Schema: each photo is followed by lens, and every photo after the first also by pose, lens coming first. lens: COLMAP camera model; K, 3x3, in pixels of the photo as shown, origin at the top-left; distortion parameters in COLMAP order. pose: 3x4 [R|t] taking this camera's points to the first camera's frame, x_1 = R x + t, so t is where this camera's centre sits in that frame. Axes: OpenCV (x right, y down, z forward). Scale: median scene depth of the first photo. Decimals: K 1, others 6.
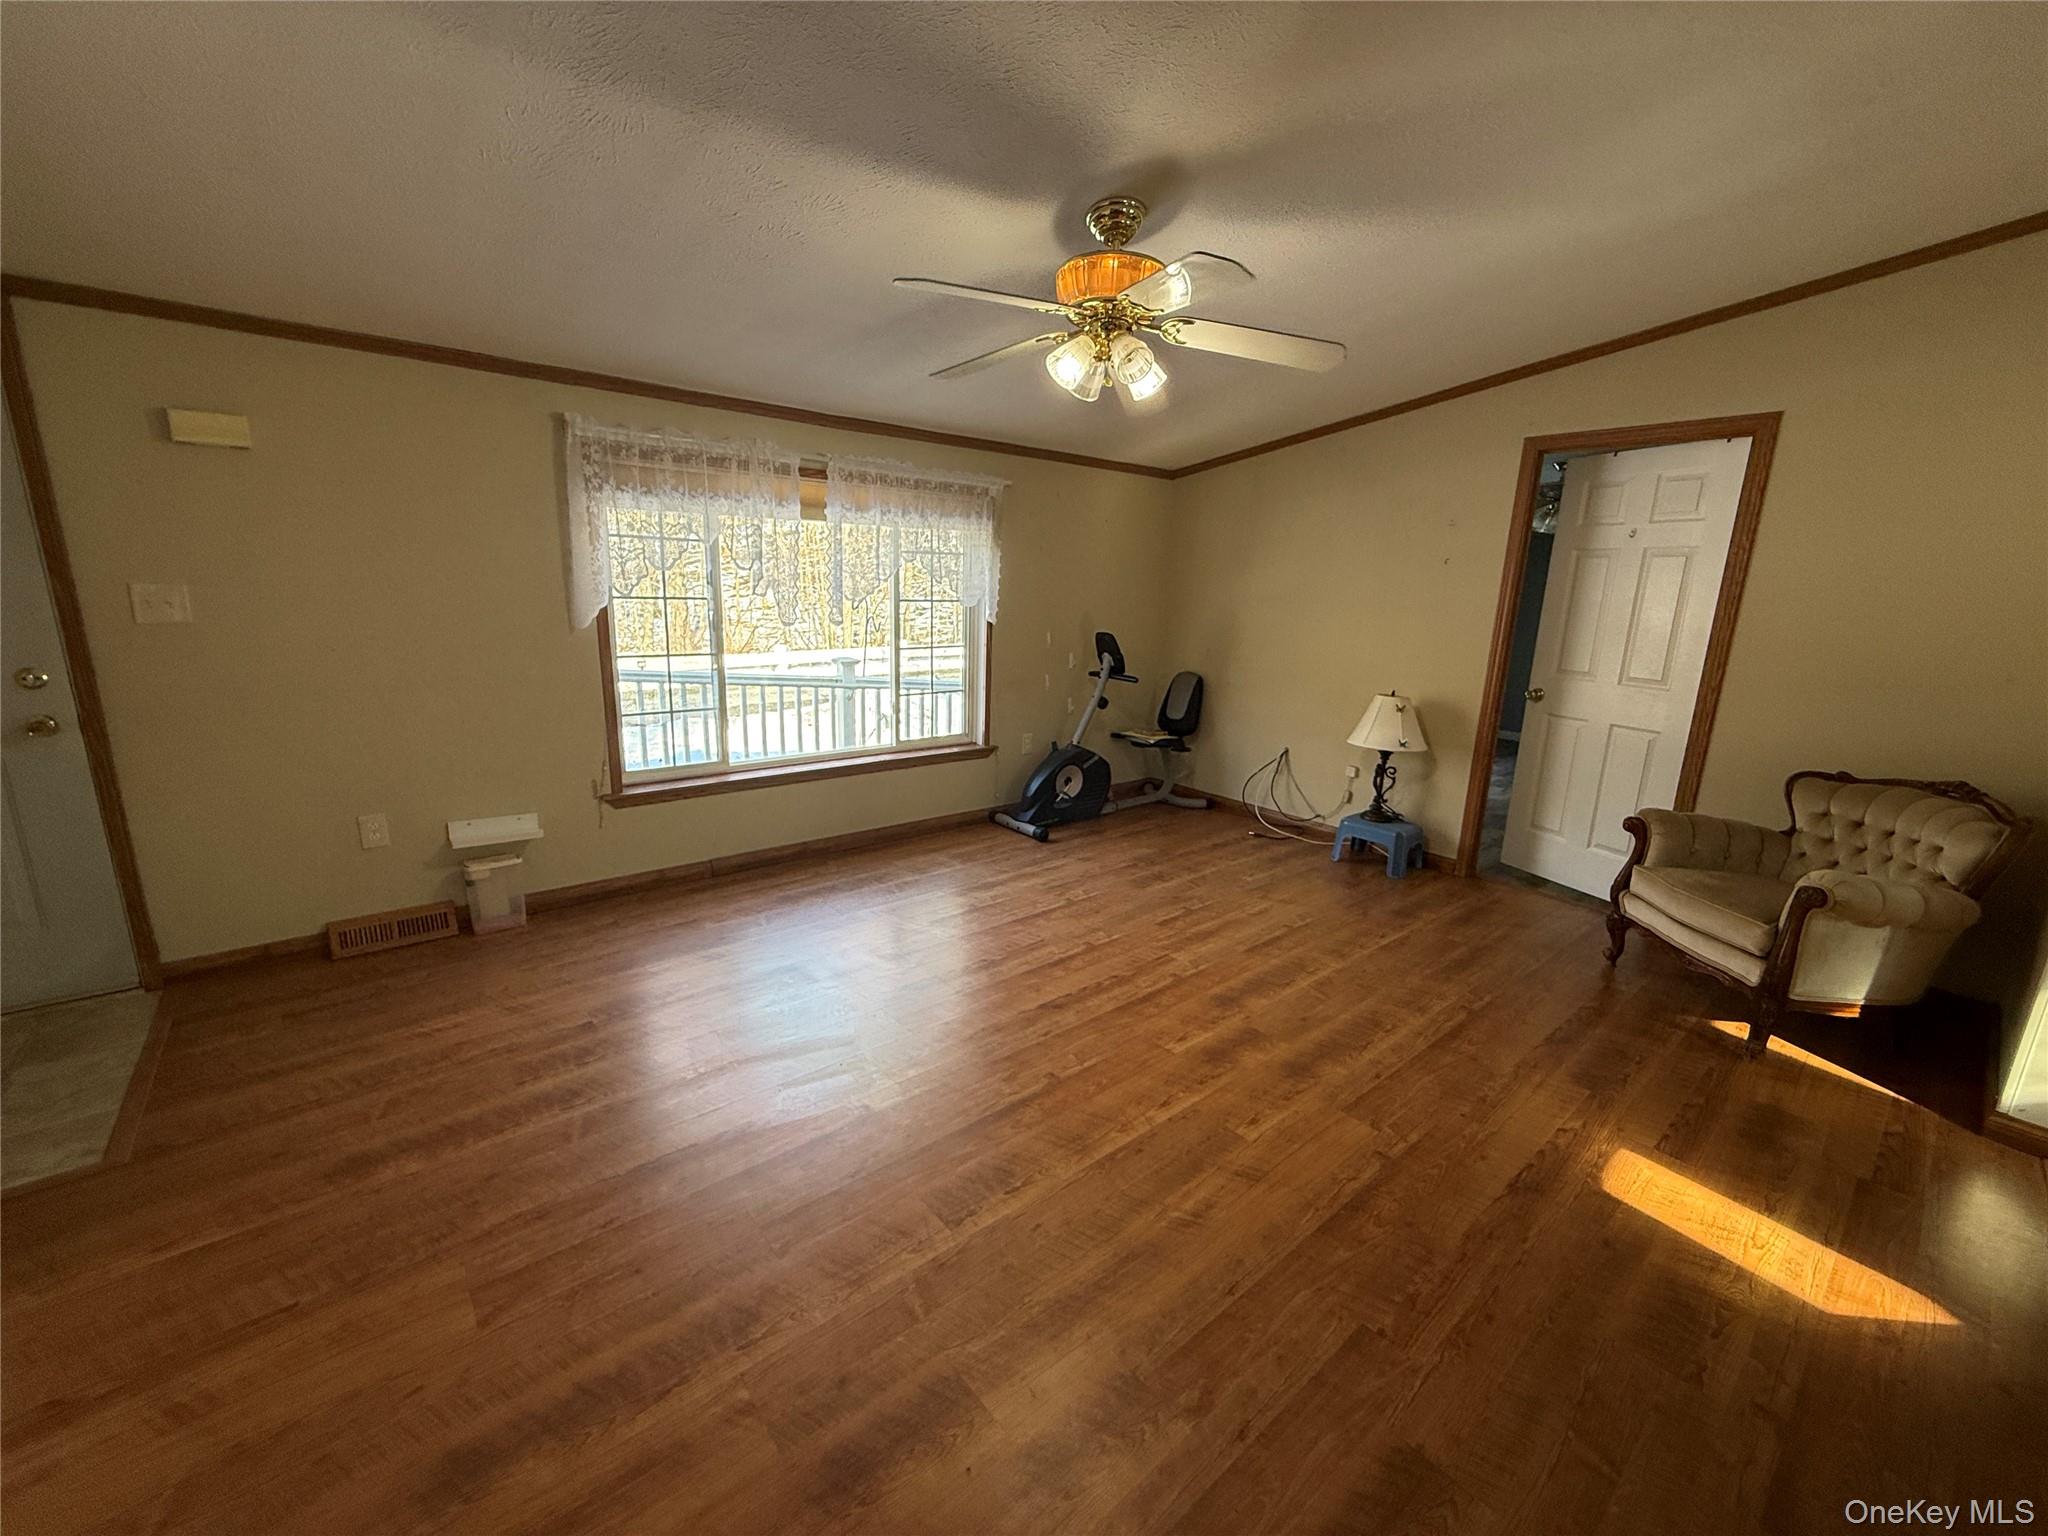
lens RADIAL K [[819.7, 0, 1018.9], [0, 819.7, 770.1], [0, 0, 1]] dist [0.001373, 0.000345]
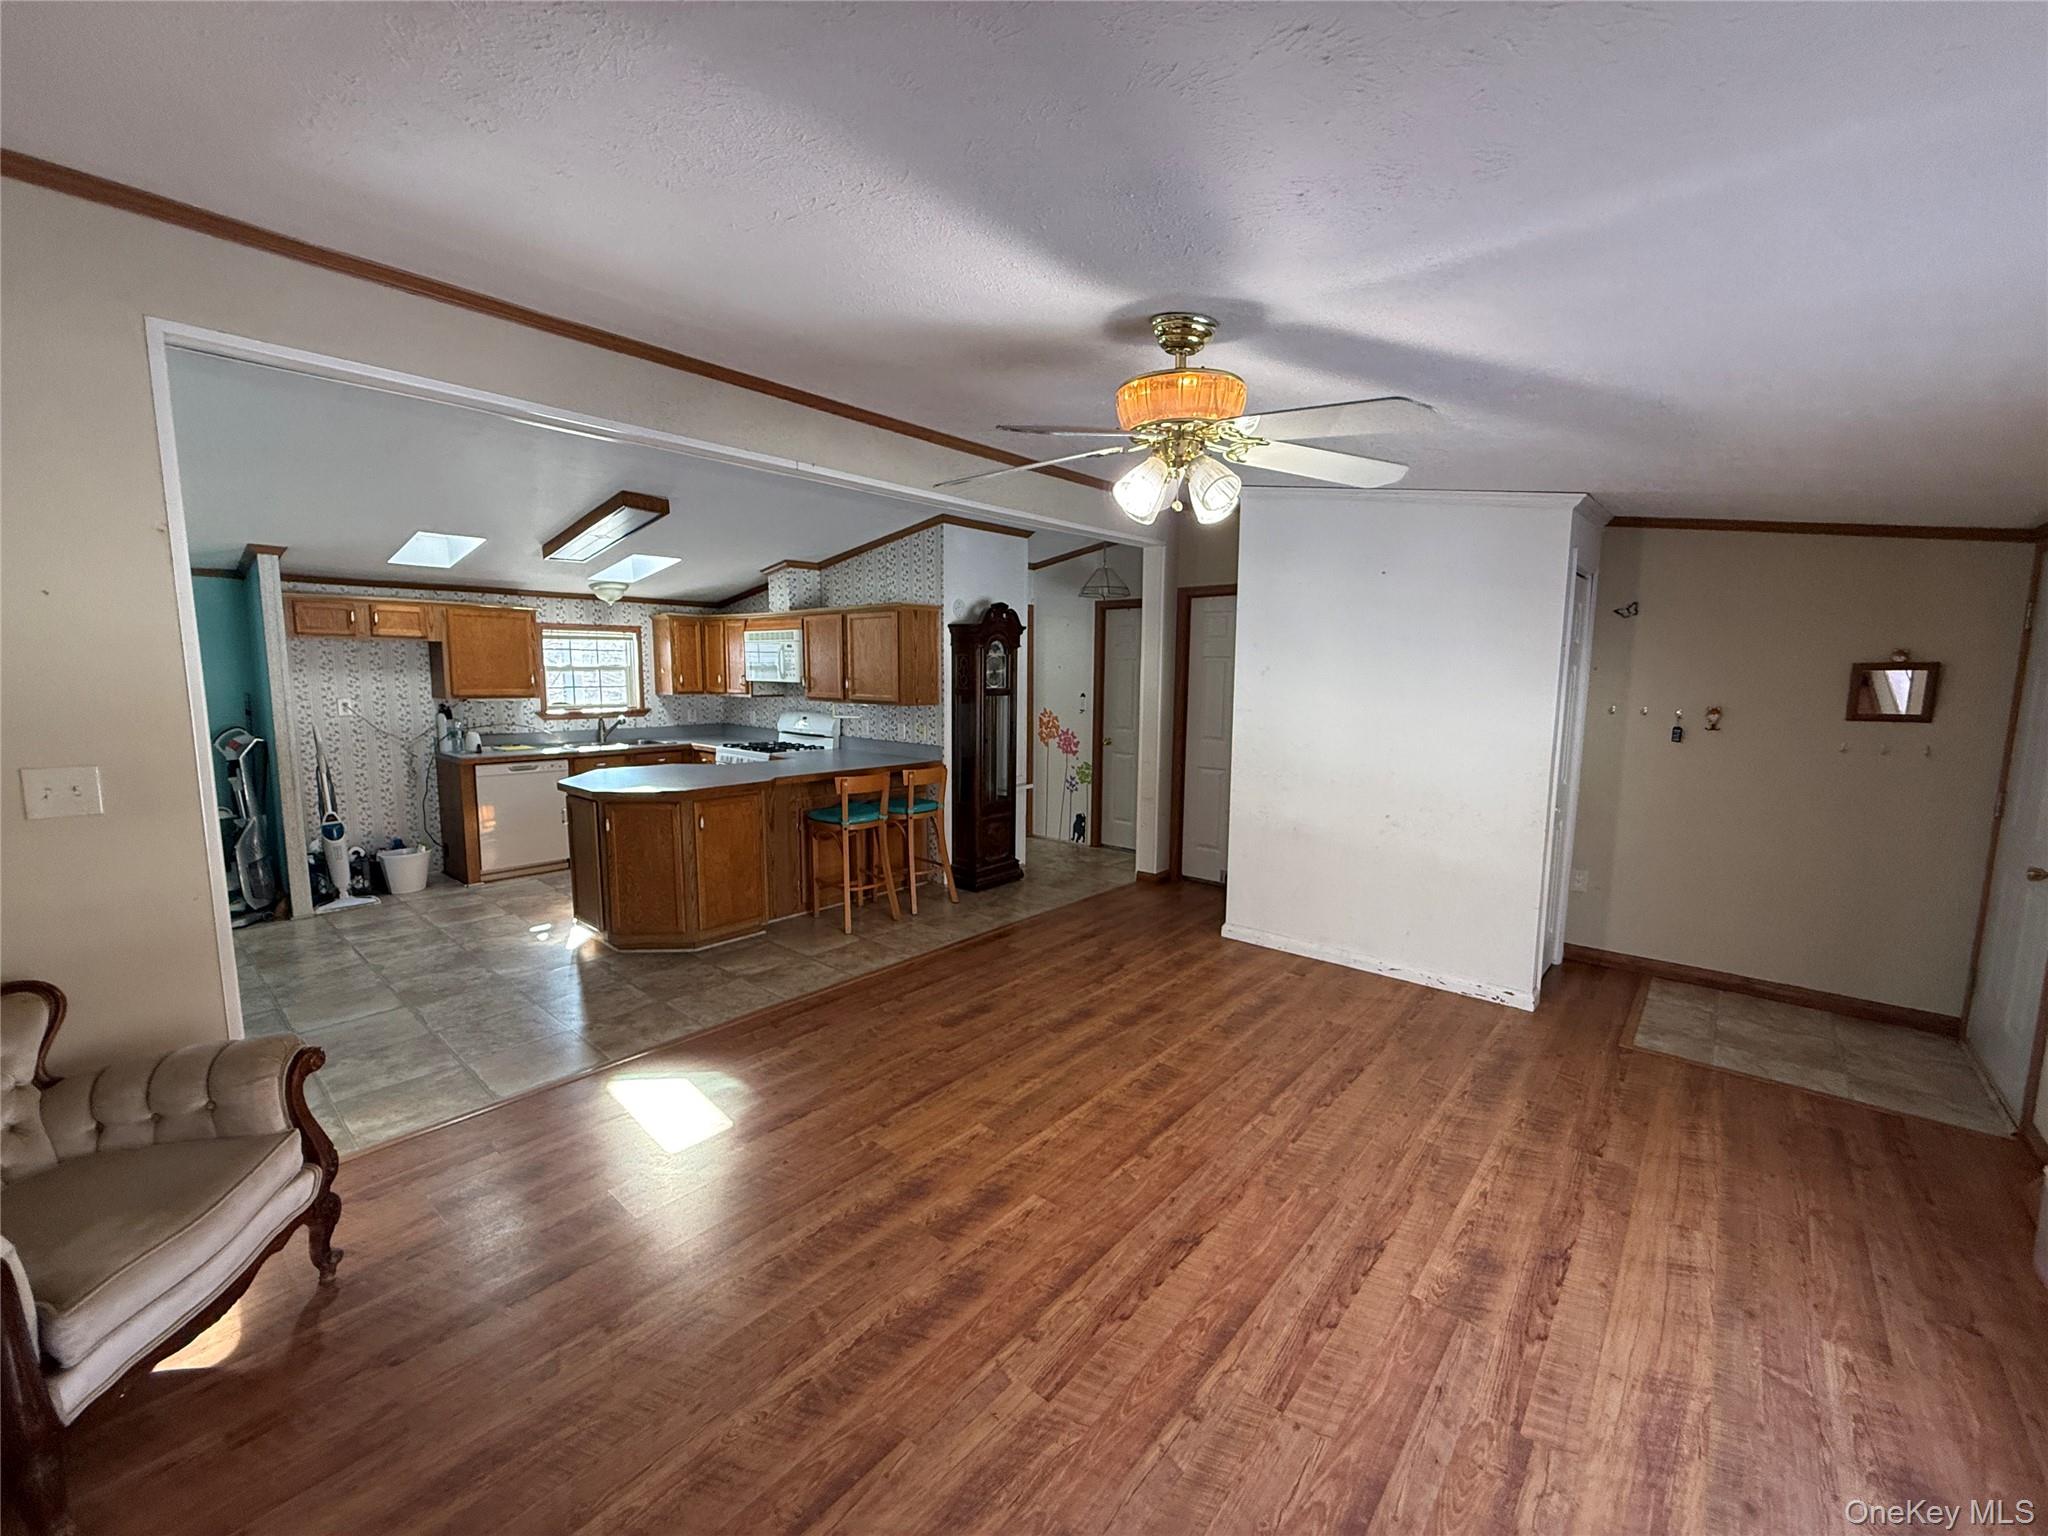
lens RADIAL K [[816.3, 0, 1017.9], [0, 816.3, 770.9], [0, 0, 1]] dist [-0.001372, 0.000251]
pose [[-0.987223, -0.019376, -0.158162, 0.316257], [-0.072808, 0.937756, 0.339578, -0.378354], [0.141737, 0.346755, -0.927185, 1.456197]]
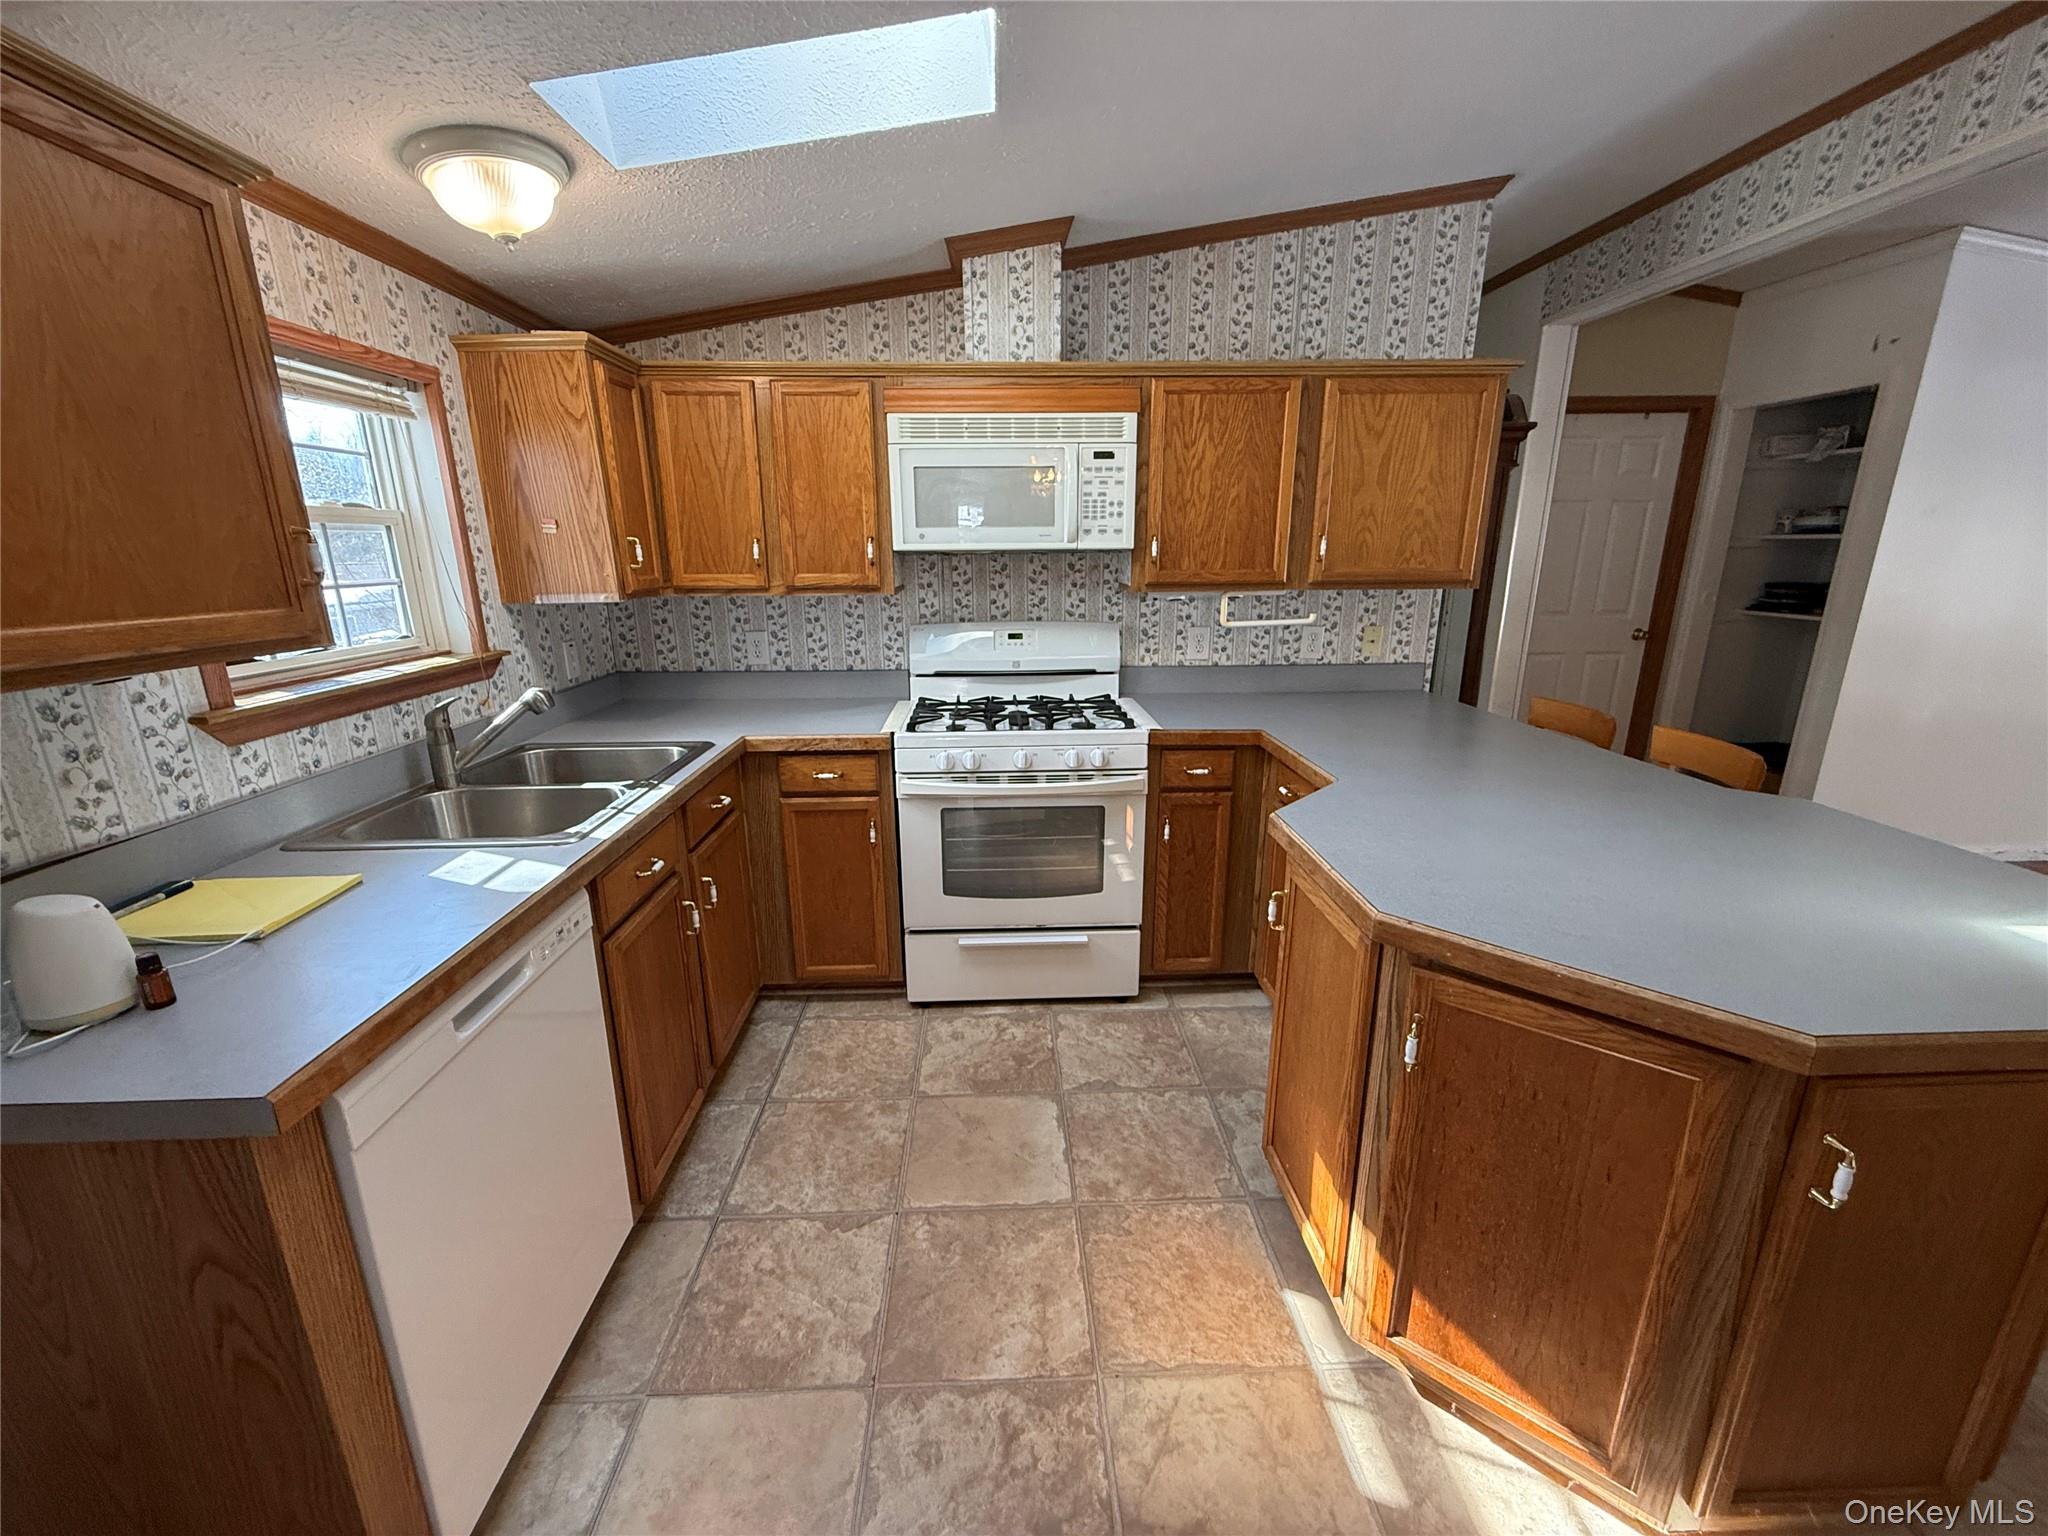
lens RADIAL K [[816.3, 0, 1017.9], [0, 816.3, 770.9], [0, 0, 1]] dist [-0.001372, 0.000251]
pose [[-0.613331, 0.184927, -0.767872, 1.318952], [-0.187759, 0.910196, 0.369174, 0.072855], [0.767184, 0.370601, -0.523530, -0.174147]]
